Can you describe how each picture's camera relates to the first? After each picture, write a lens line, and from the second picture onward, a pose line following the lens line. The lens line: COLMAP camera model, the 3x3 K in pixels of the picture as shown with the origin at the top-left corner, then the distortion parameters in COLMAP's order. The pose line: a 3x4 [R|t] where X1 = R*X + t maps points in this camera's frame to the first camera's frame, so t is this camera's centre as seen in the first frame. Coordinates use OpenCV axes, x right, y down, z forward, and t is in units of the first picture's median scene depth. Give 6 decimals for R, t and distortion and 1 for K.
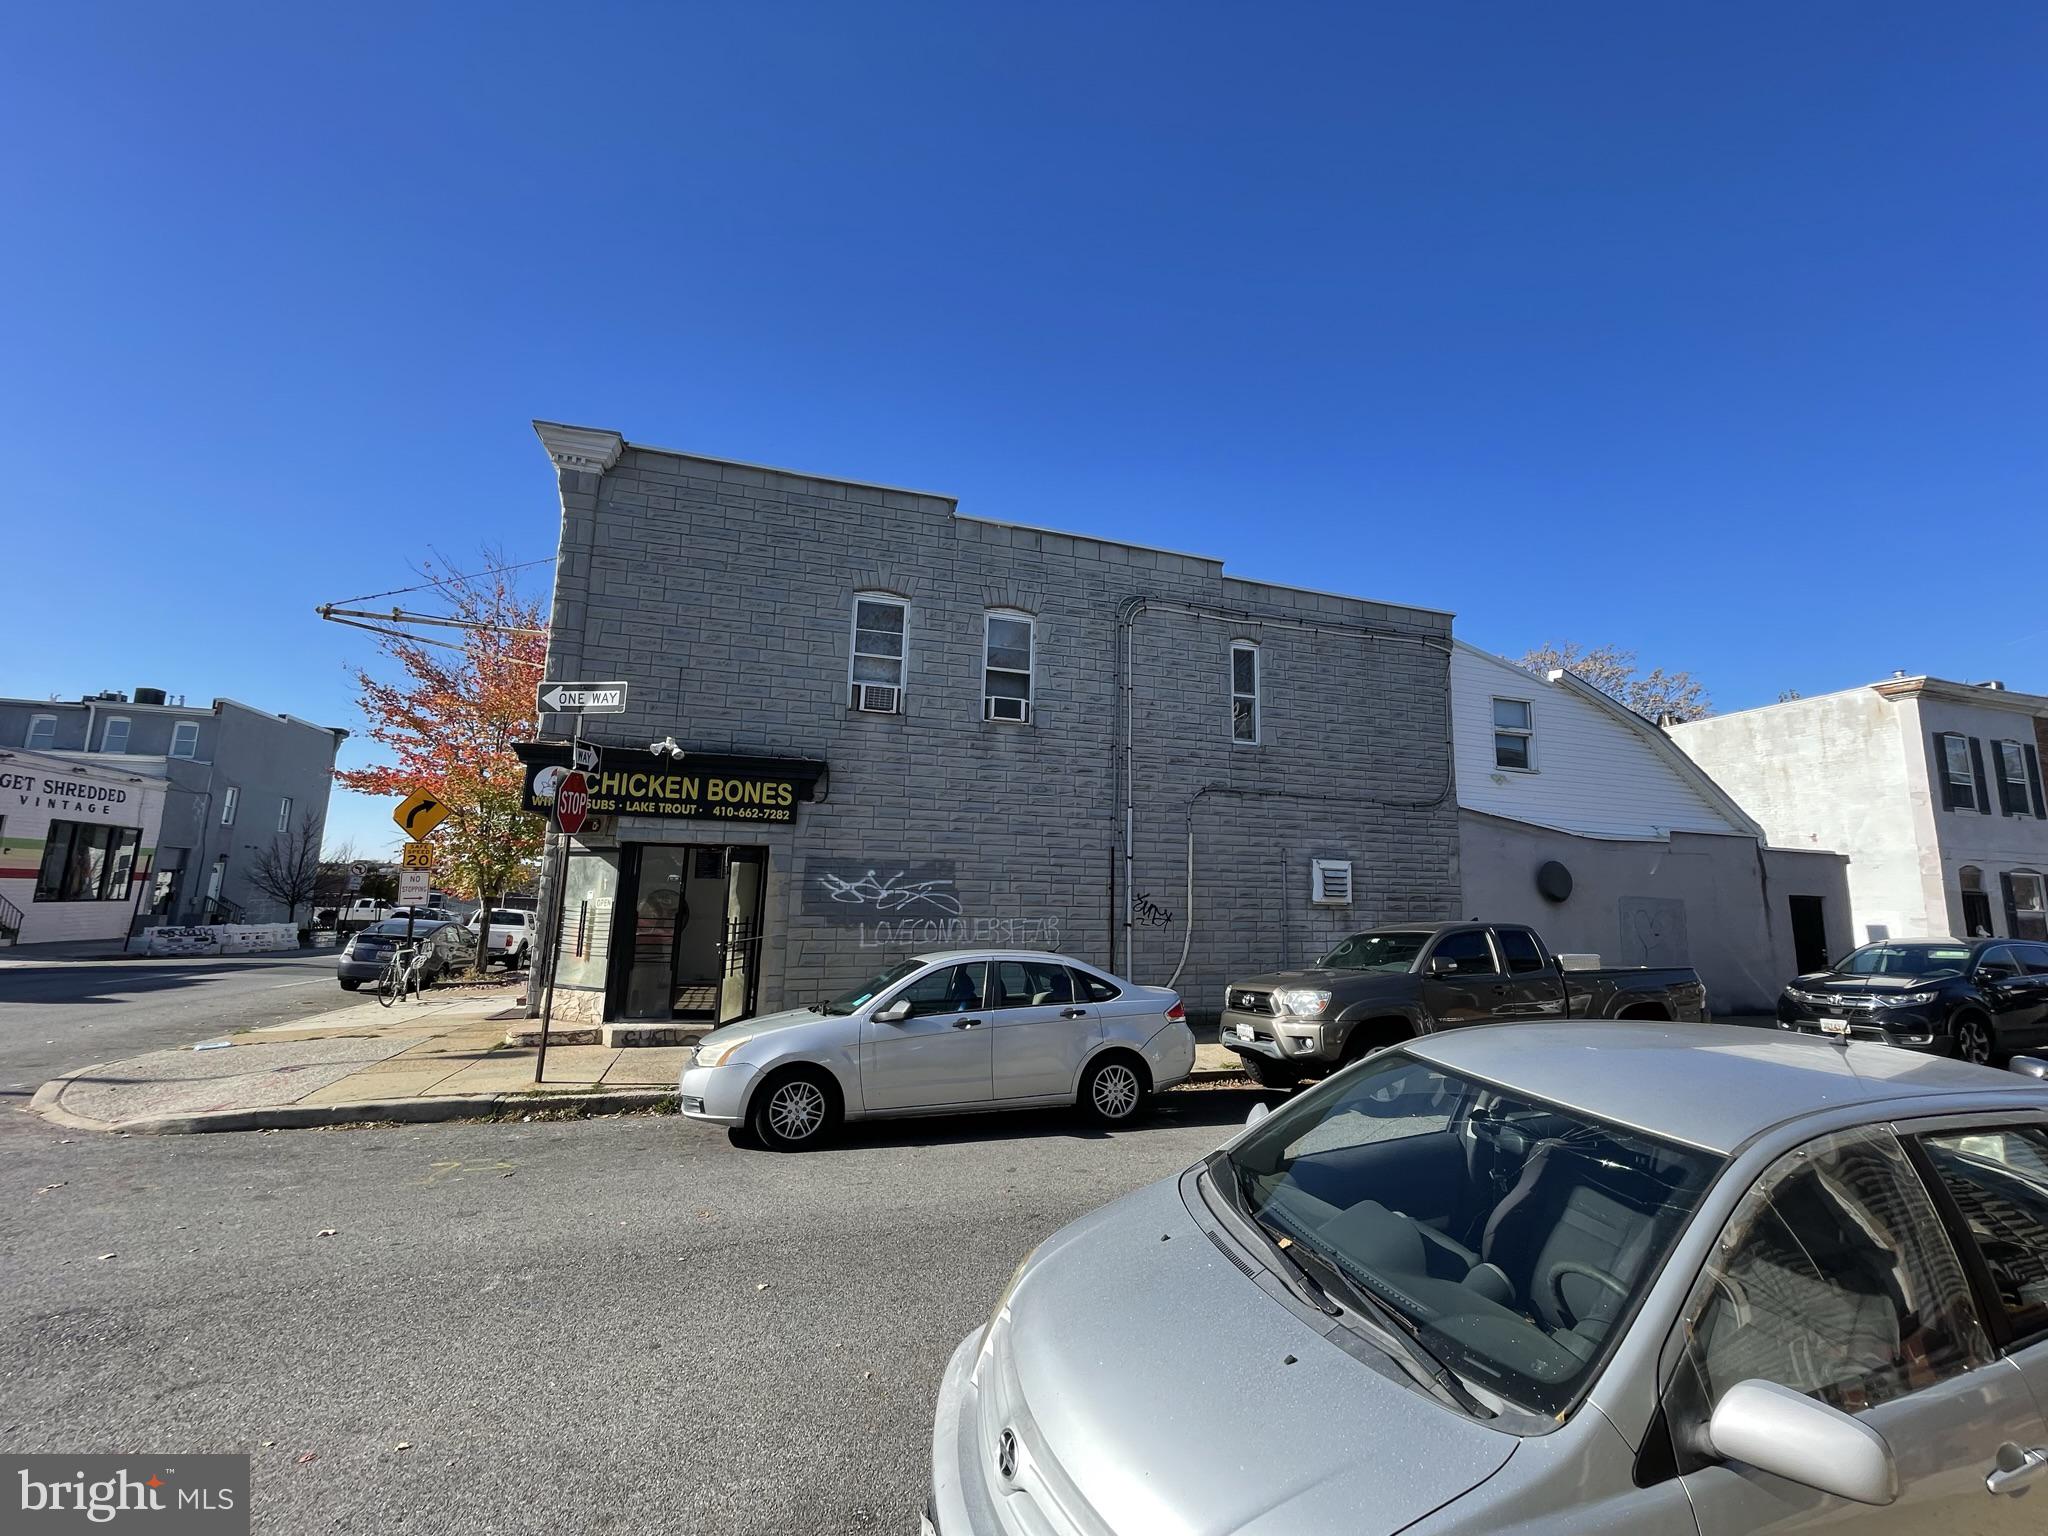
lens RADIAL K [[817.5, 0, 1017.5], [0, 817.5, 768.2], [0, 0, 1]] dist [-0.001474, -0.000136]
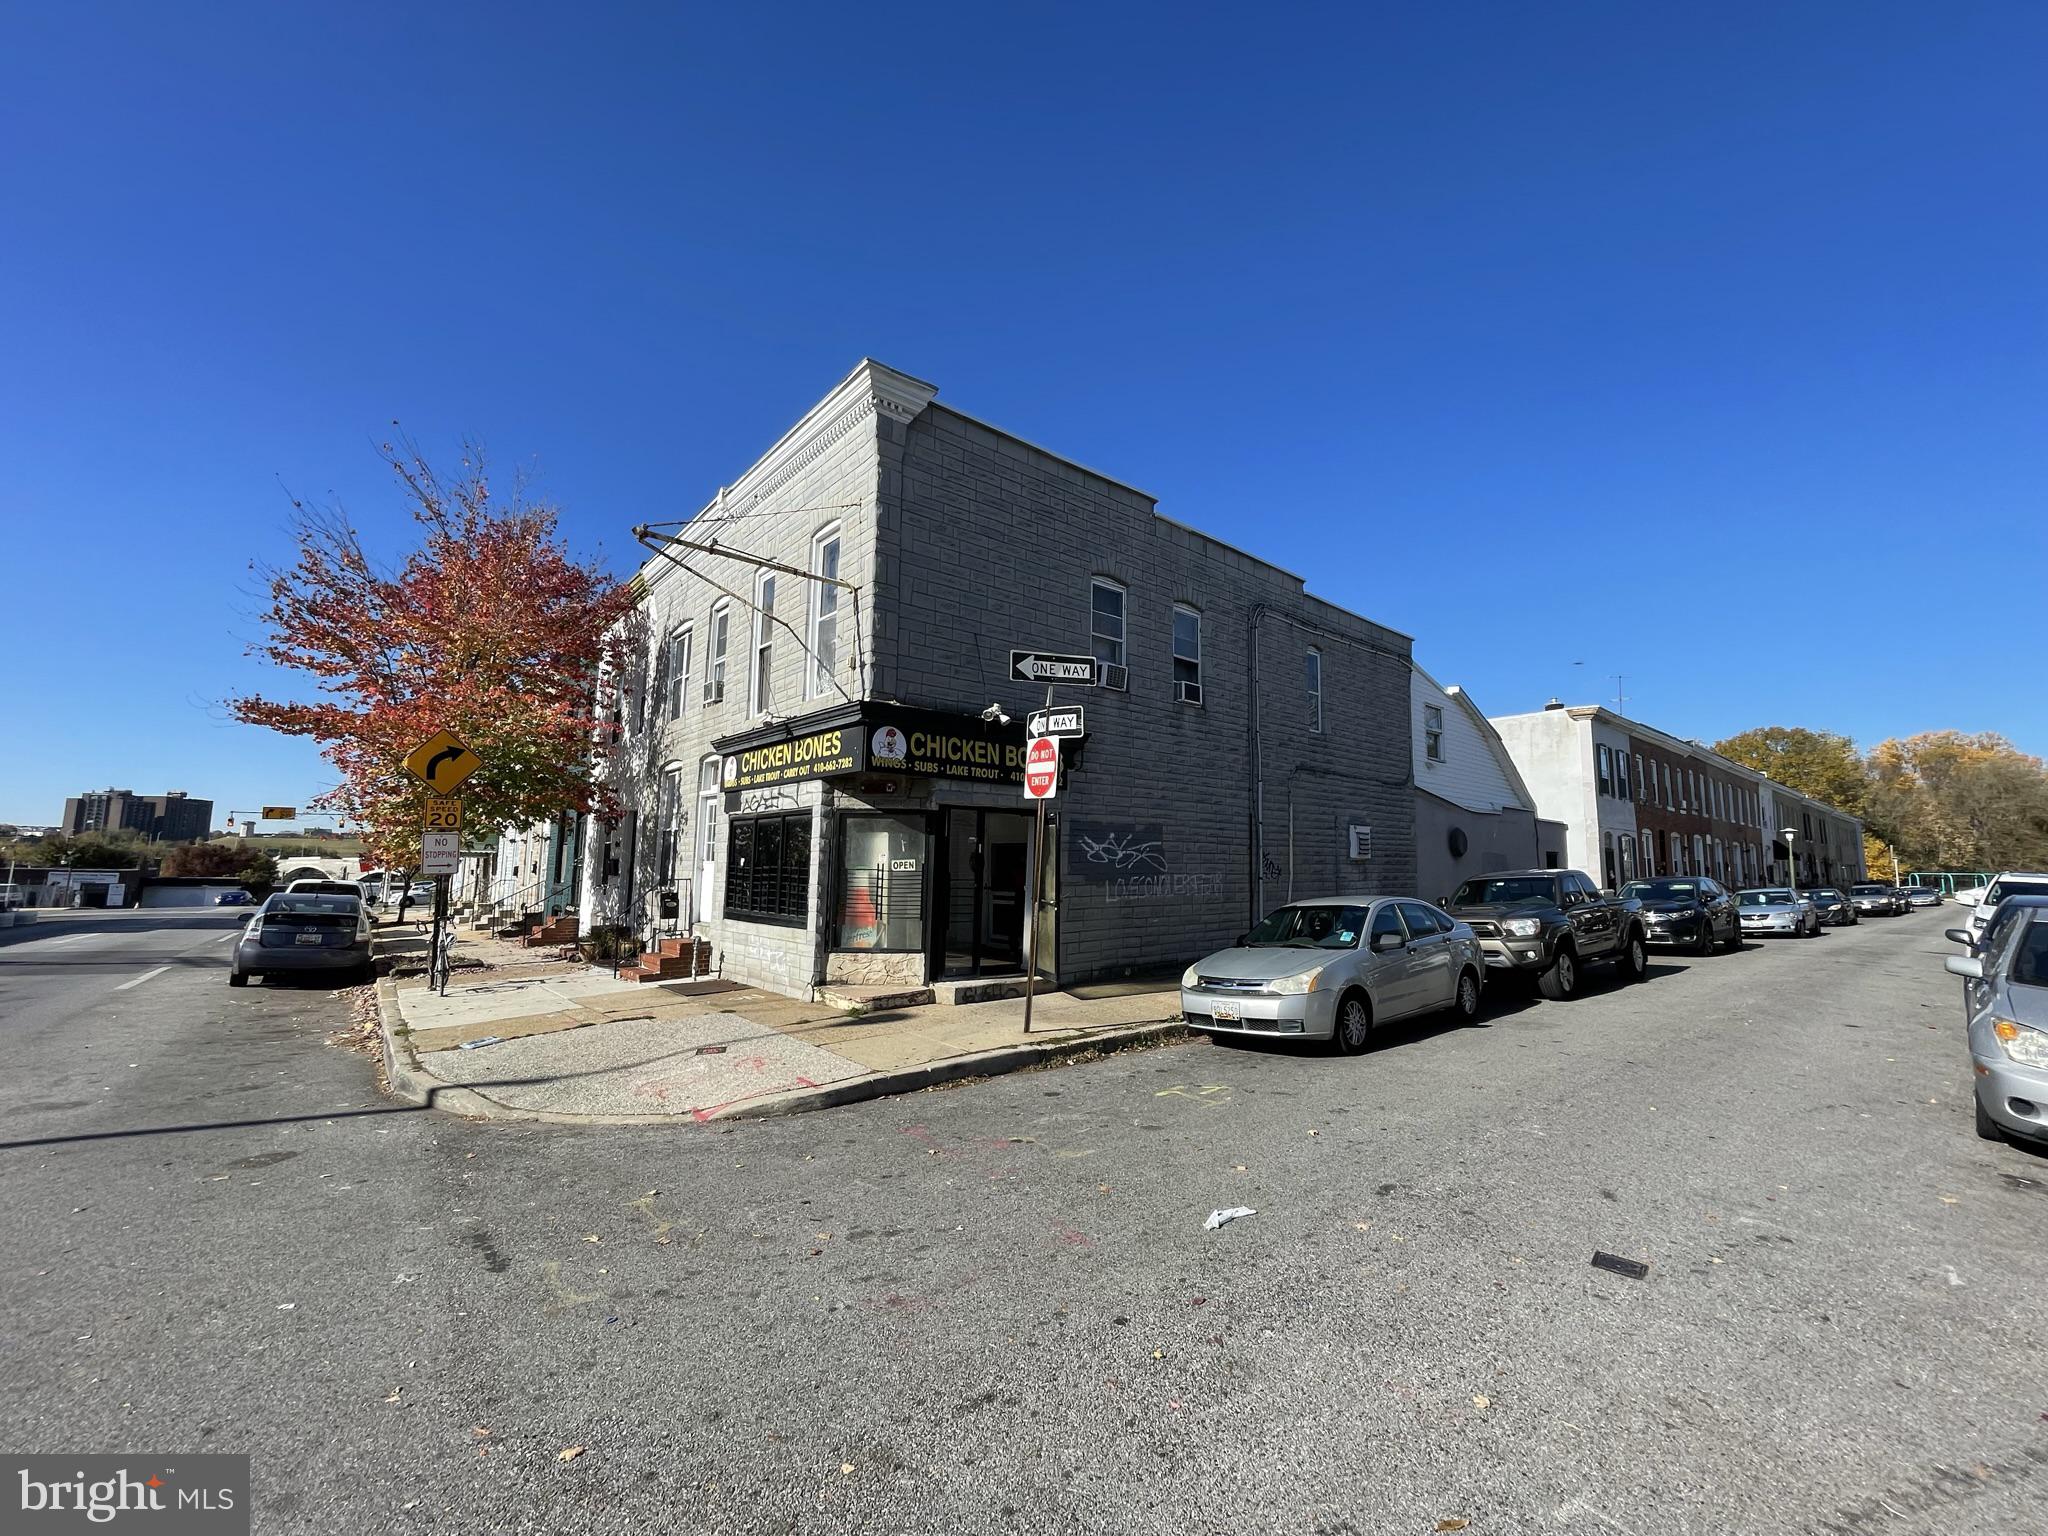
lens RADIAL K [[817.5, 0, 1017.5], [0, 817.5, 768.2], [0, 0, 1]] dist [-0.001474, -0.000136]
pose [[0.921392, 0.032690, 0.387258, -0.704440], [-0.050312, 0.998104, 0.035453, 0.004507], [-0.385365, -0.052149, 0.921290, 0.034244]]
